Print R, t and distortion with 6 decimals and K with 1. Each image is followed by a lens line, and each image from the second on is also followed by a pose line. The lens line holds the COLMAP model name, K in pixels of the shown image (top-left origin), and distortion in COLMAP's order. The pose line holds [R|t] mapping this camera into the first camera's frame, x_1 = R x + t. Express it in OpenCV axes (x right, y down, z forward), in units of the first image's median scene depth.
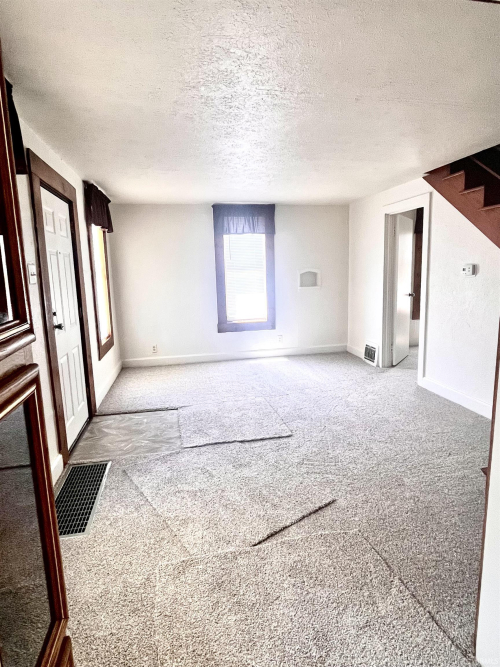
lens RADIAL K [[385.0, 0, 250.0], [0, 385.0, 333.5], [0, 0, 1]] dist [-0.000869, -0.000068]
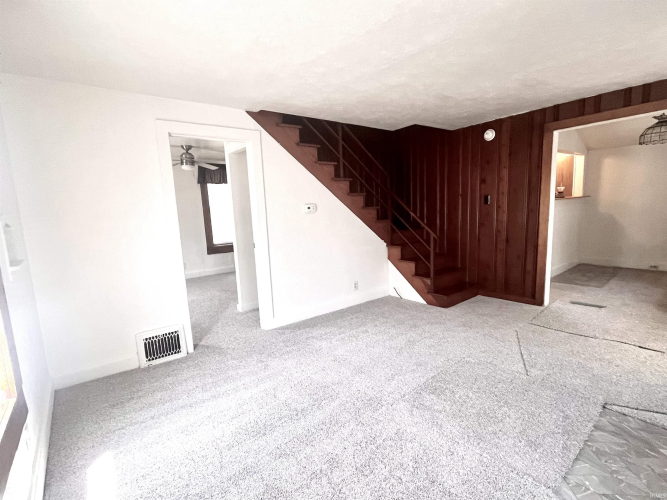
lens RADIAL K [[322.7, 0, 333.5], [0, 322.7, 250.0], [0, 0, 1]] dist [0.001860, 0.000651]
pose [[-0.452165, -0.072239, 0.889004, -0.430661], [0.205666, 0.961411, 0.182729, -0.218299], [-0.867899, 0.265462, -0.419859, 1.463154]]
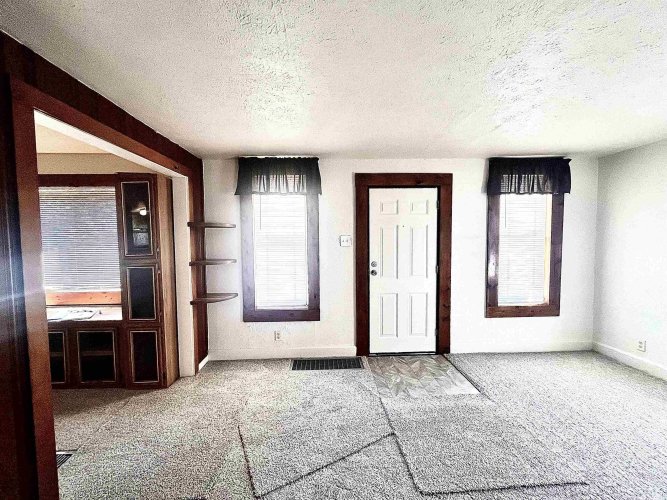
lens RADIAL K [[268.6, 0, 333.4], [0, 268.6, 251.9], [0, 0, 1]] dist [-0.000725, 0.000084]
pose [[-0.150896, 0.081057, -0.985221, 0.513840], [-0.153347, 0.982649, 0.104331, -0.160283], [0.976583, 0.166824, -0.135848, 0.777157]]
